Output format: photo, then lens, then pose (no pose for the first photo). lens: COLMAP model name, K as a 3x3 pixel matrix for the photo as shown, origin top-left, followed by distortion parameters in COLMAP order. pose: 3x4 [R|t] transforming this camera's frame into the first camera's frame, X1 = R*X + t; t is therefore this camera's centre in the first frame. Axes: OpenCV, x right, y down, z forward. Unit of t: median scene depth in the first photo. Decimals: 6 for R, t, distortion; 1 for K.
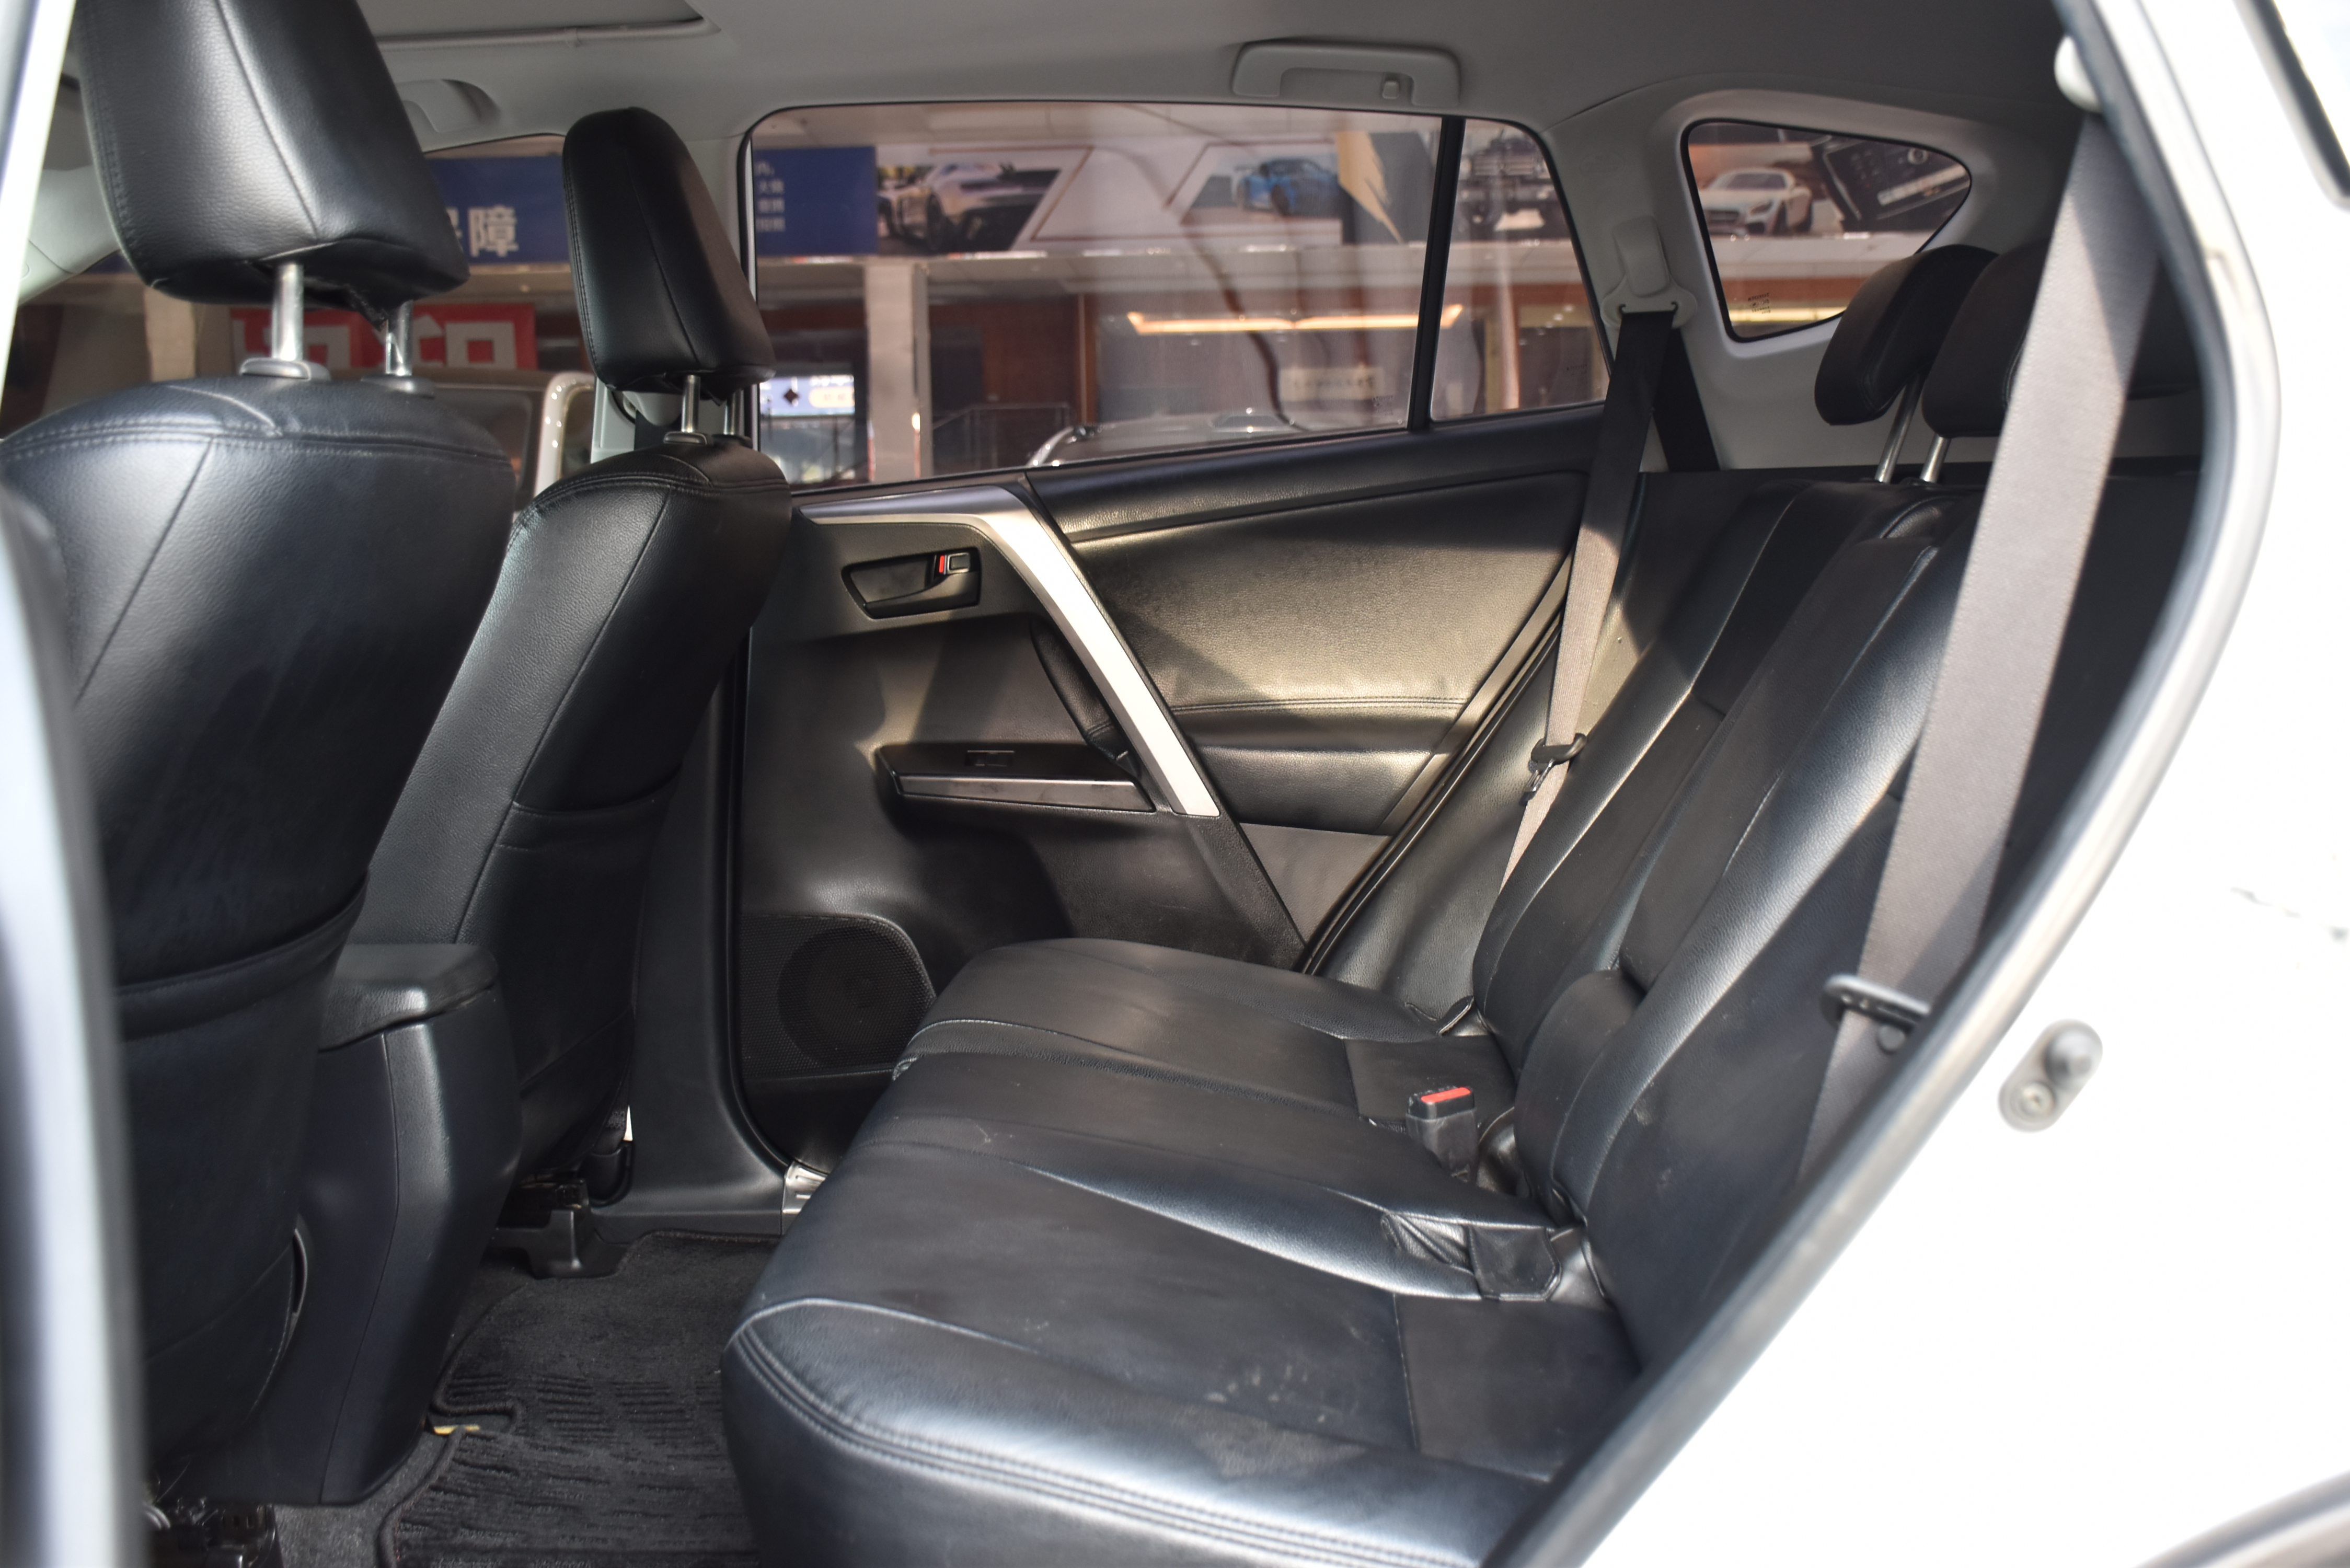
lens RADIAL K [[2368.2, 0, 1169.0], [0, 2368.2, 771.3], [0, 0, 1]] dist [-0.000049, 0.010663]
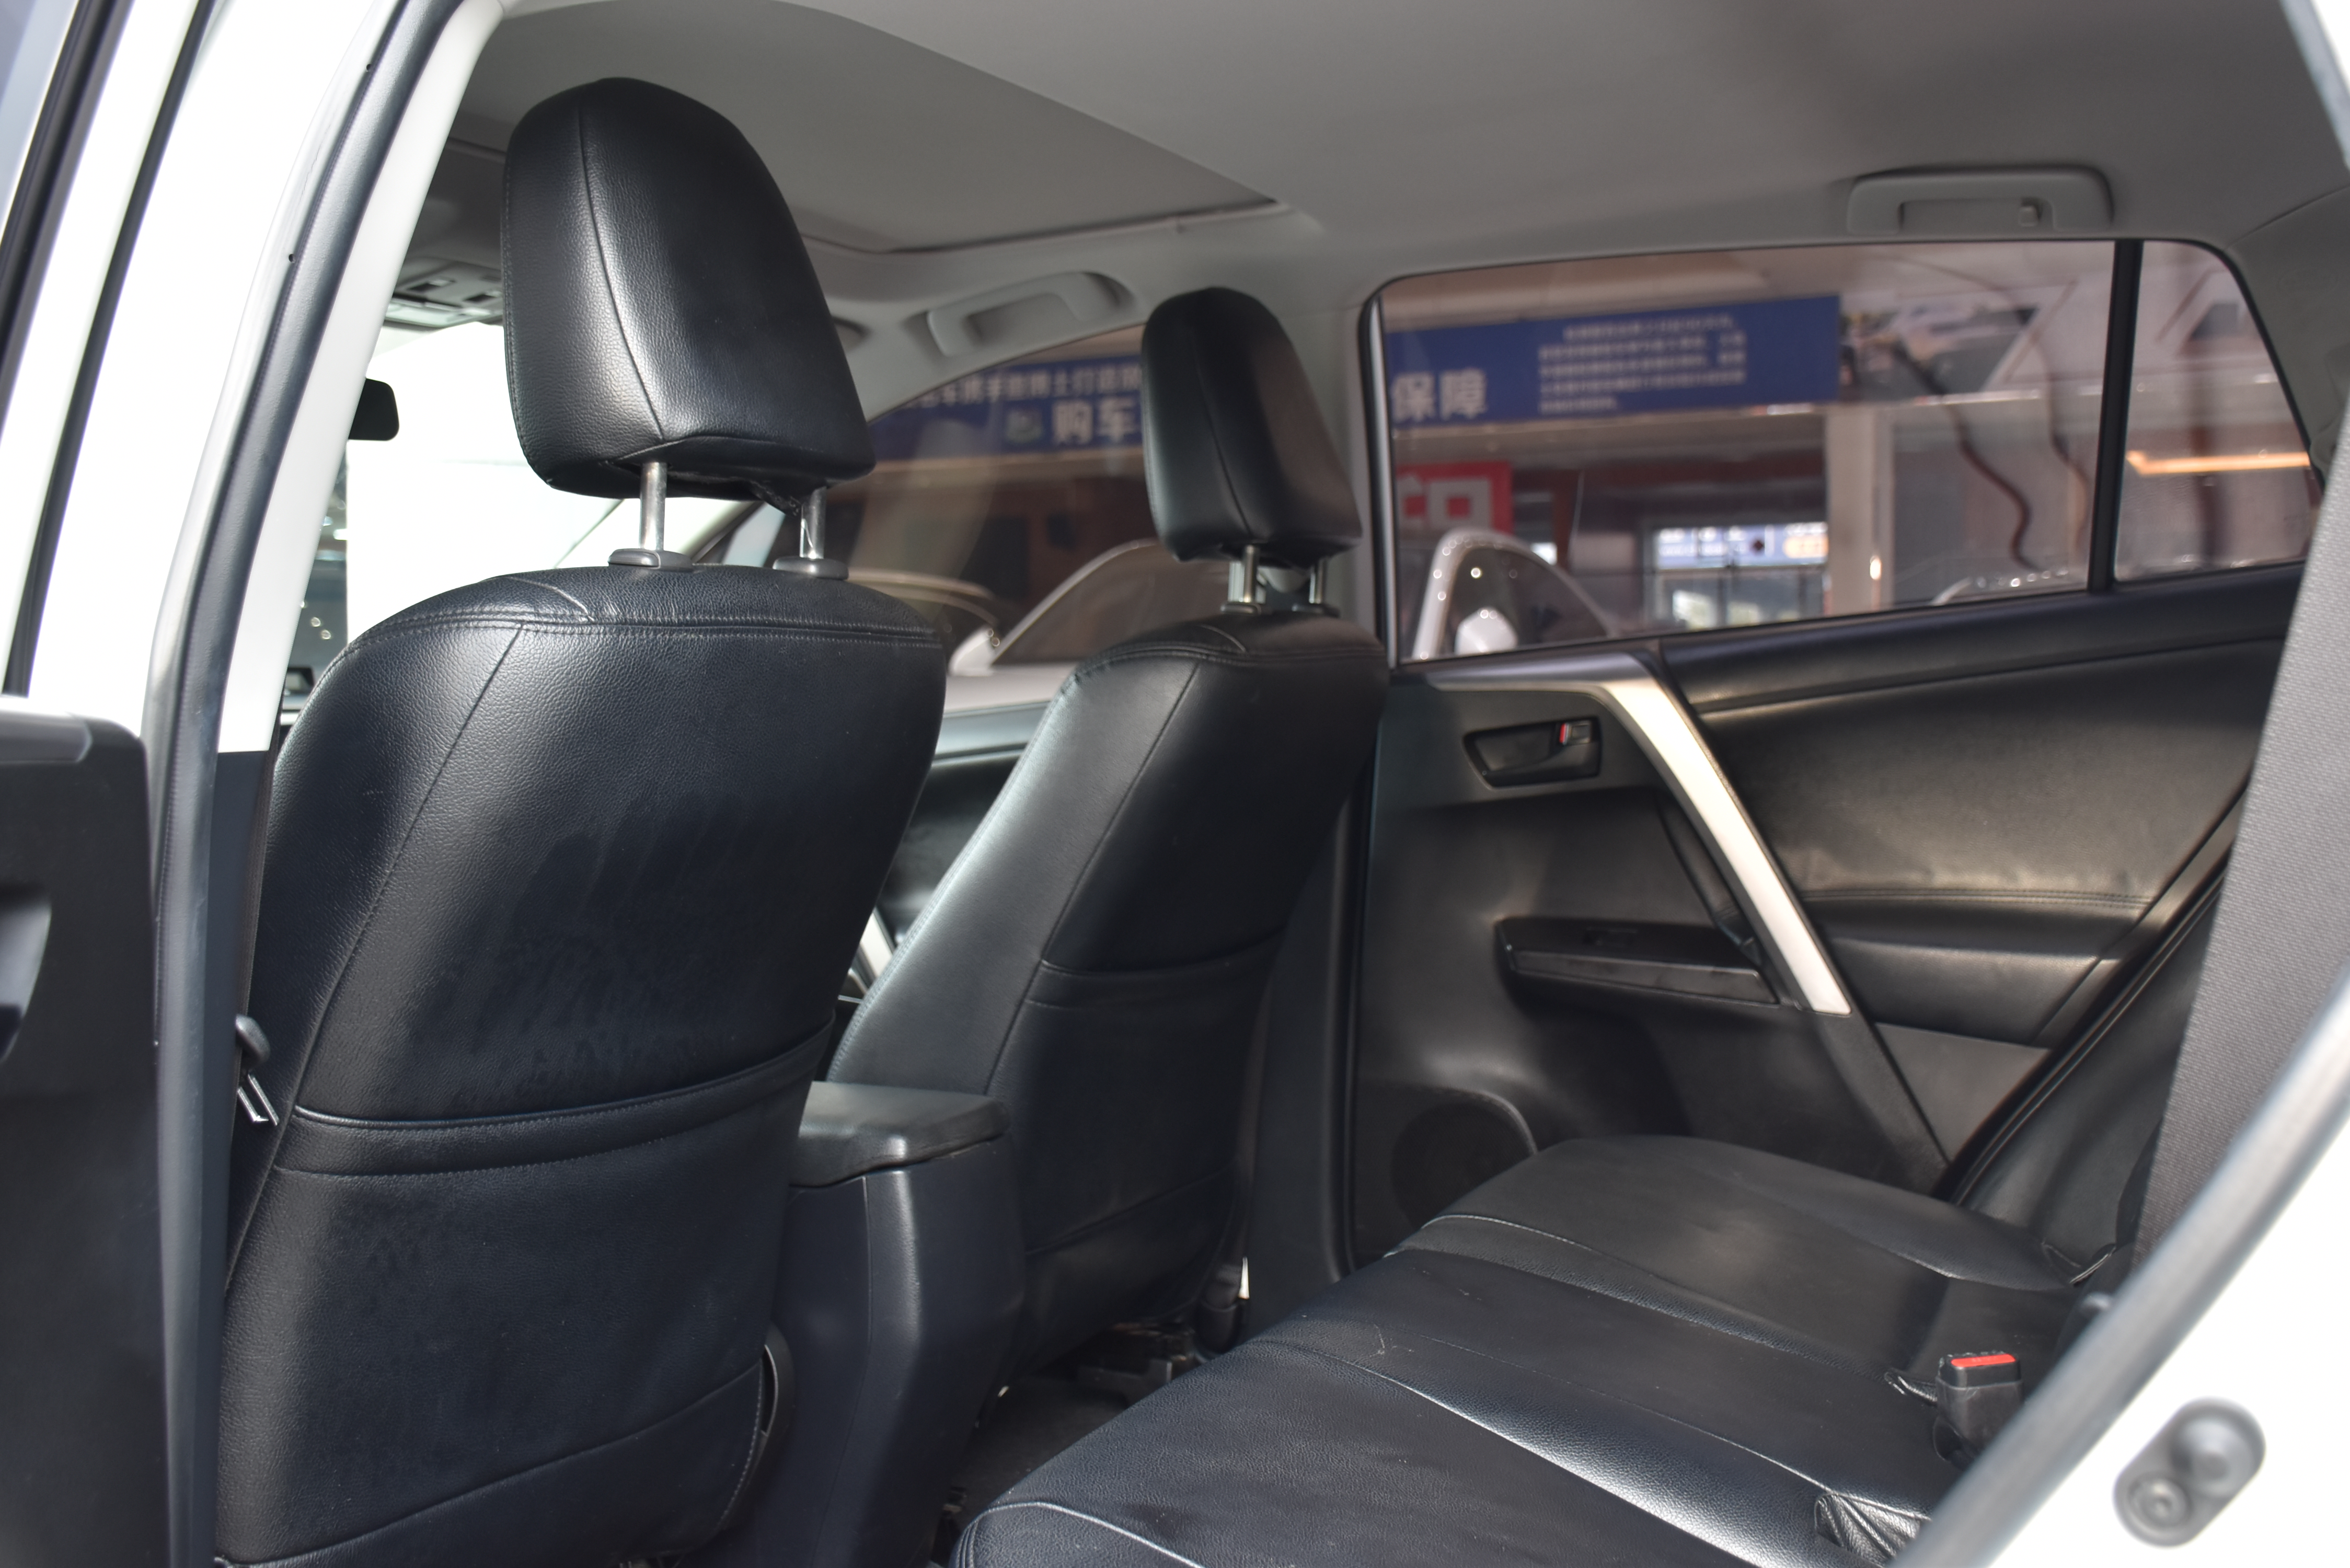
lens RADIAL K [[2351.8, 0, 1177.1], [0, 2351.8, 780.0], [0, 0, 1]] dist [-0.059261, 0.233366]
pose [[0.912455, 0.026185, -0.408339, 0.150755], [-0.049537, 0.997679, -0.046716, -0.016006], [0.406168, 0.062854, 0.911634, 0.067329]]
